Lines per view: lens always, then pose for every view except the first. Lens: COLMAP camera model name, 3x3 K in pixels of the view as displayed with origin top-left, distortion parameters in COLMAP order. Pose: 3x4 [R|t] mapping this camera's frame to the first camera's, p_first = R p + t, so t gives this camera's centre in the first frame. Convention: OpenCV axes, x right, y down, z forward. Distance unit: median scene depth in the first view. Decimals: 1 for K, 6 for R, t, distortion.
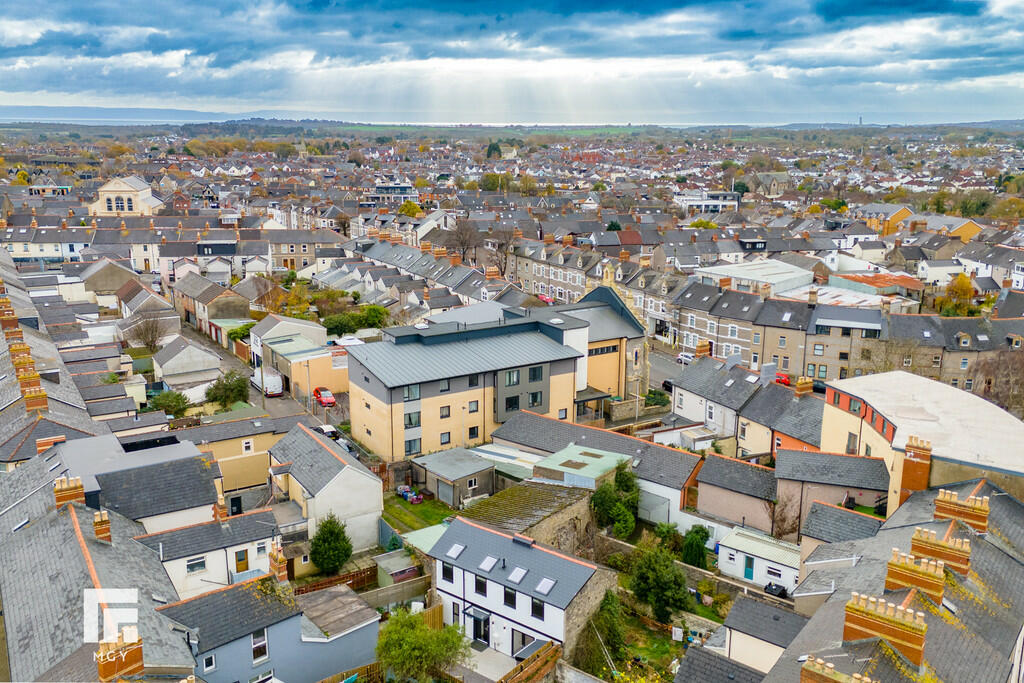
lens RADIAL K [[909.9, 0, 511.2], [0, 909.9, 337.5], [0, 0, 1]] dist [0.103962, -0.126926]
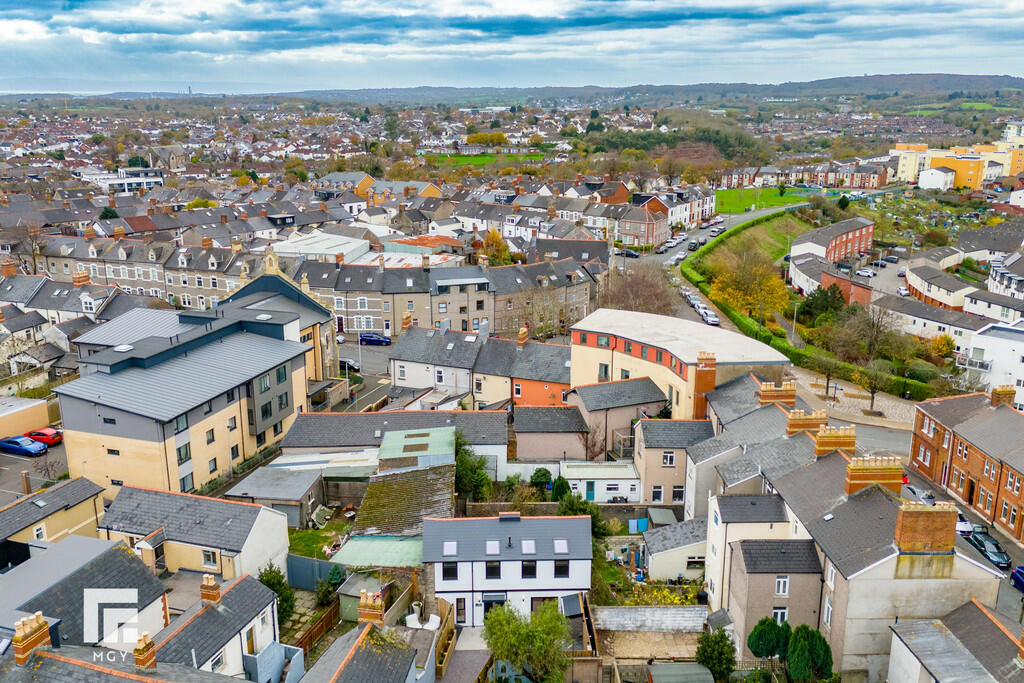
lens RADIAL K [[909.9, 0, 516.2], [0, 909.9, 345.0], [0, 0, 1]] dist [0.103962, -0.126926]
pose [[0.754761, -0.179697, 0.630908, -0.265585], [0.154317, 0.983397, 0.095483, -0.029753], [-0.637591, 0.025293, 0.769960, 0.084377]]
